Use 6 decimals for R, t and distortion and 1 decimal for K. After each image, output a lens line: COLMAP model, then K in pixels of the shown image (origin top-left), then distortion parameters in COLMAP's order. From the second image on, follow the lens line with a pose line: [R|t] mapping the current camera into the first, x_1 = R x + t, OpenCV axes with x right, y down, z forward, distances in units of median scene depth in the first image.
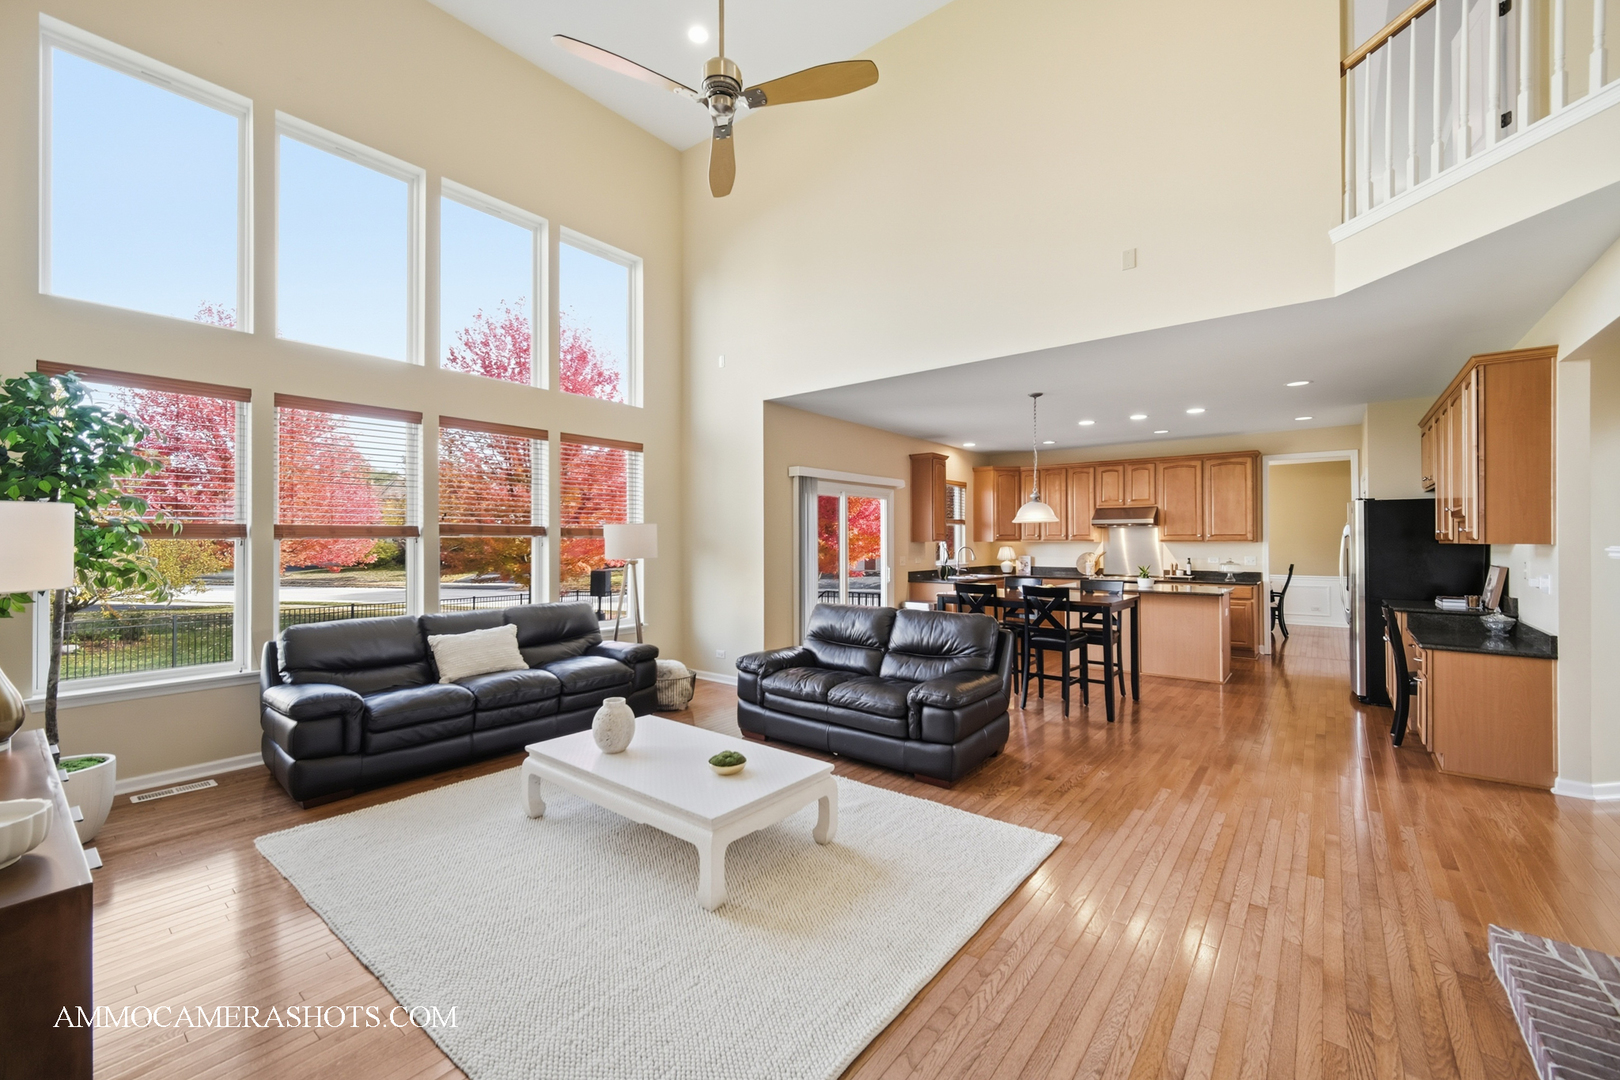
lens RADIAL K [[650.4, 0, 817.9], [0, 650.4, 536.7], [0, 0, 1]] dist [-0.000676, 0.001411]
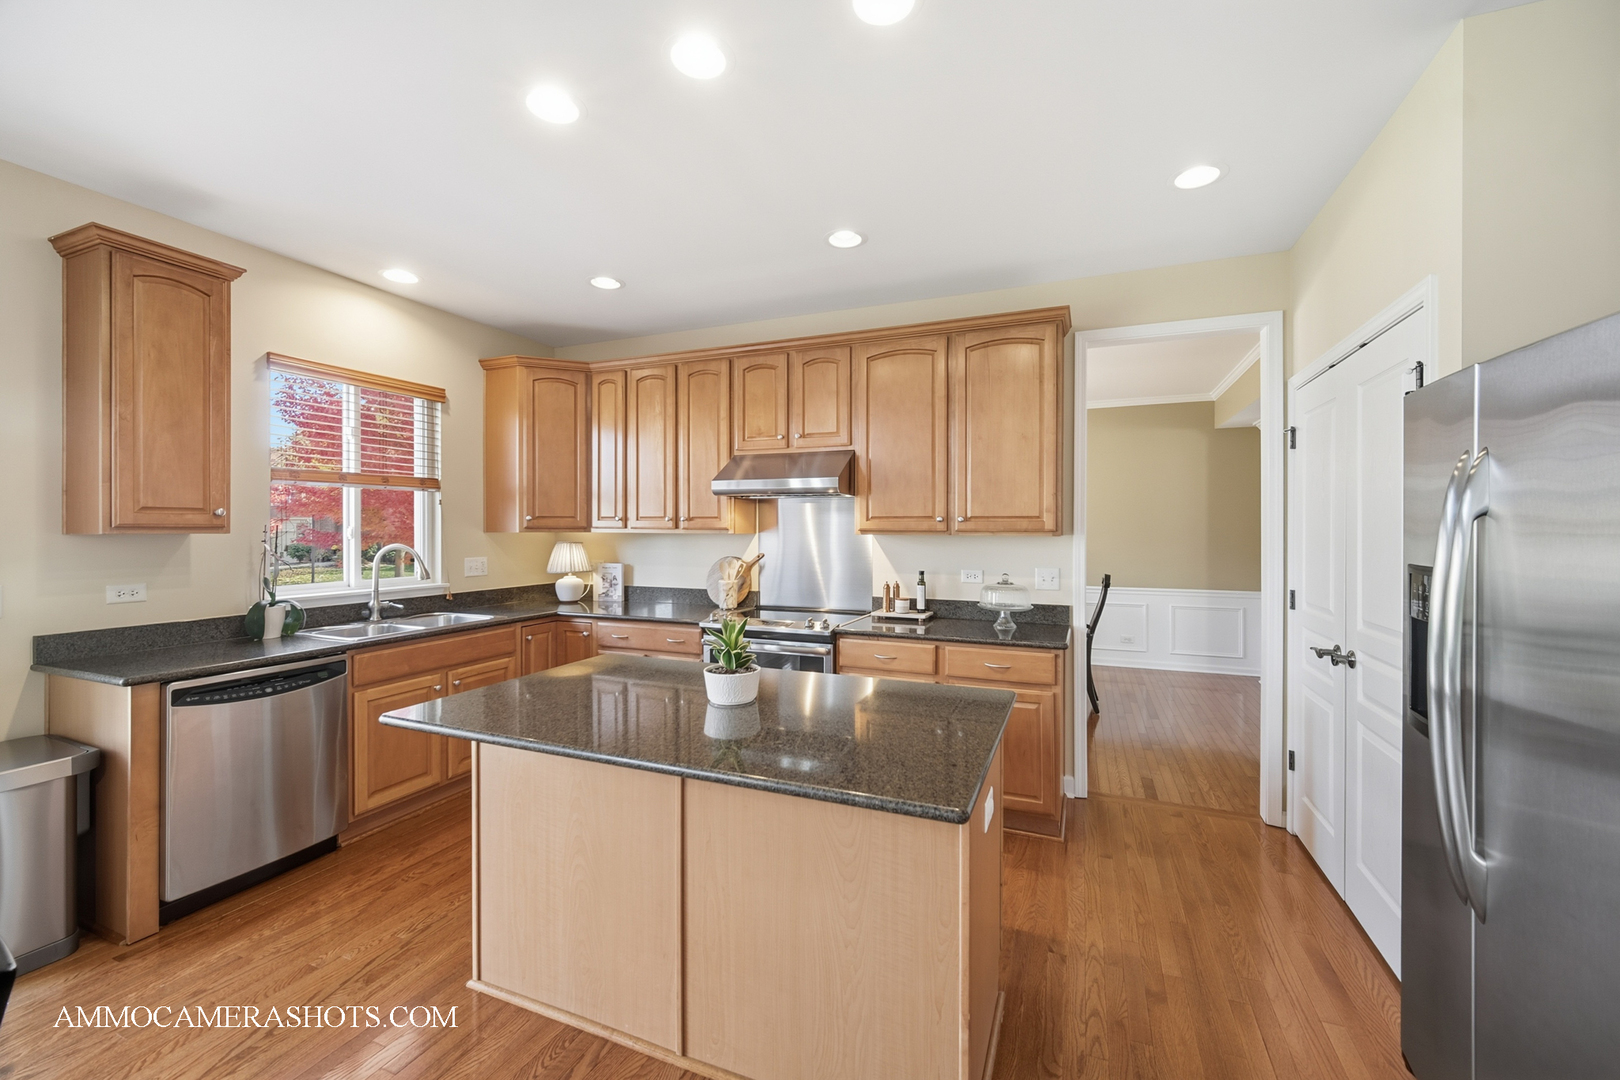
lens RADIAL K [[650.4, 0, 807.0], [0, 650.4, 533.6], [0, 0, 1]] dist [-0.000676, 0.001411]
pose [[0.966305, -0.000279, 0.257398, 0.376882], [-0.004008, 0.999862, 0.016132, 0.001082], [-0.257367, -0.016620, 0.966171, 0.588072]]
